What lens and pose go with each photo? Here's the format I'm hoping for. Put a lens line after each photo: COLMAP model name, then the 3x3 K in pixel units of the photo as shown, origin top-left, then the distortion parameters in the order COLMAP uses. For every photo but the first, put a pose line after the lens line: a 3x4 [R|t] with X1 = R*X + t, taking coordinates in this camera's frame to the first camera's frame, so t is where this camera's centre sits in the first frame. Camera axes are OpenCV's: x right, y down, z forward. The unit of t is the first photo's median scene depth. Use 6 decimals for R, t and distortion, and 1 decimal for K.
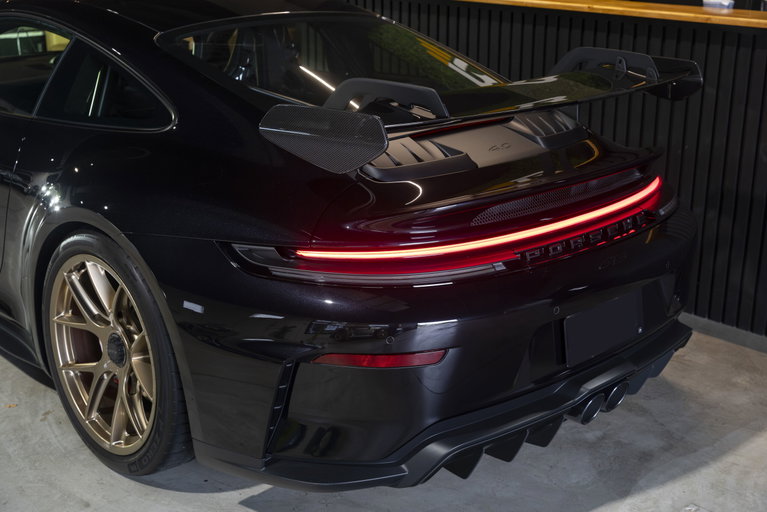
lens RADIAL K [[1042.9, 0, 378.1], [0, 1042.9, 235.2], [0, 0, 1]] dist [0.013511, 0.000000]
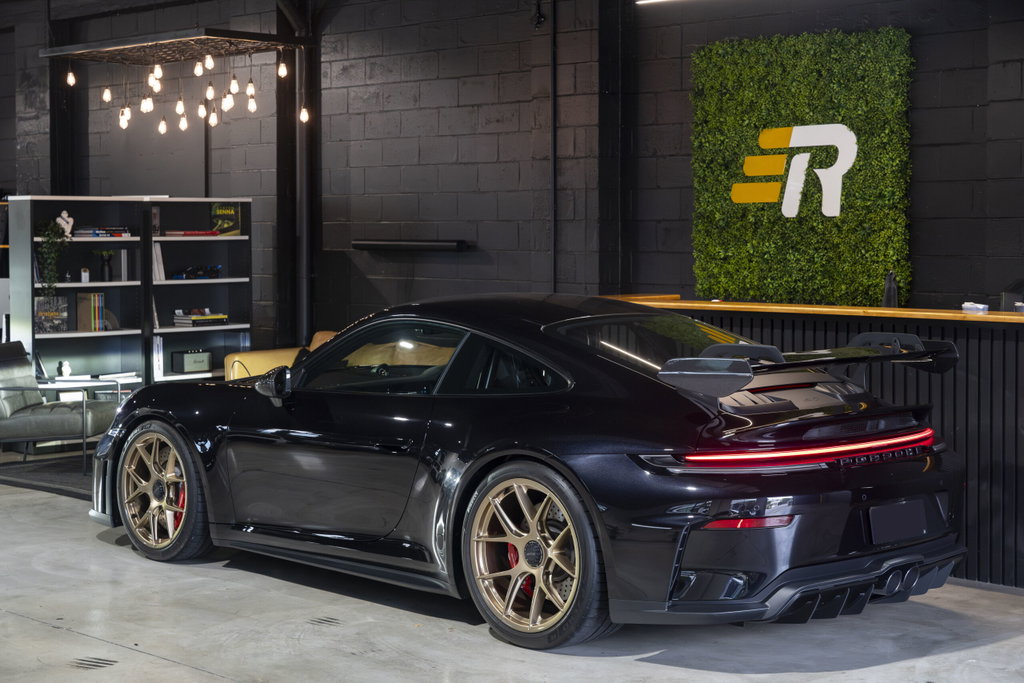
lens RADIAL K [[1757.9, 0, 513.7], [0, 1757.9, 337.2], [0, 0, 1]] dist [0.001330, 0.000000]
pose [[0.999724, -0.016448, 0.016768, -0.296677], [0.020029, 0.969887, -0.242729, 0.371001], [-0.012271, 0.242998, 0.969949, -1.188391]]
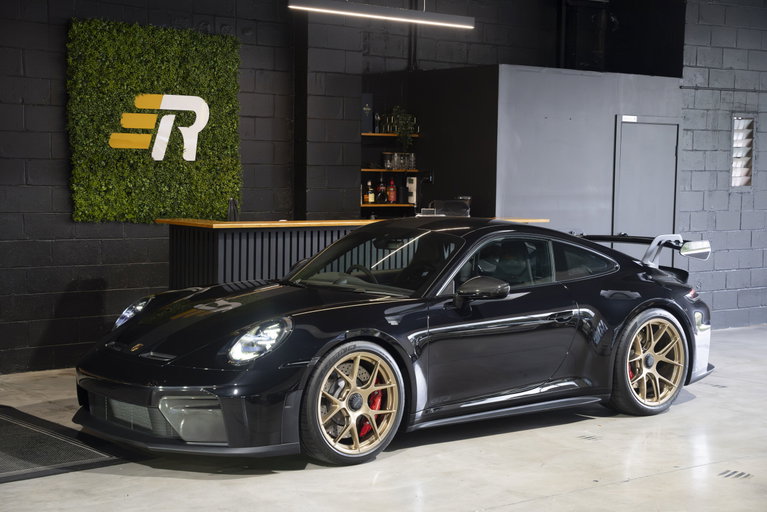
lens RADIAL K [[1235.5, 0, 385.6], [0, 1235.5, 273.4], [0, 0, 1]] dist [0.160639, 0.000000]
pose [[0.083276, -0.092298, 0.992243, -2.920300], [0.288194, 0.955385, 0.064682, -0.409380], [-0.953944, 0.280572, 0.106160, 1.167062]]
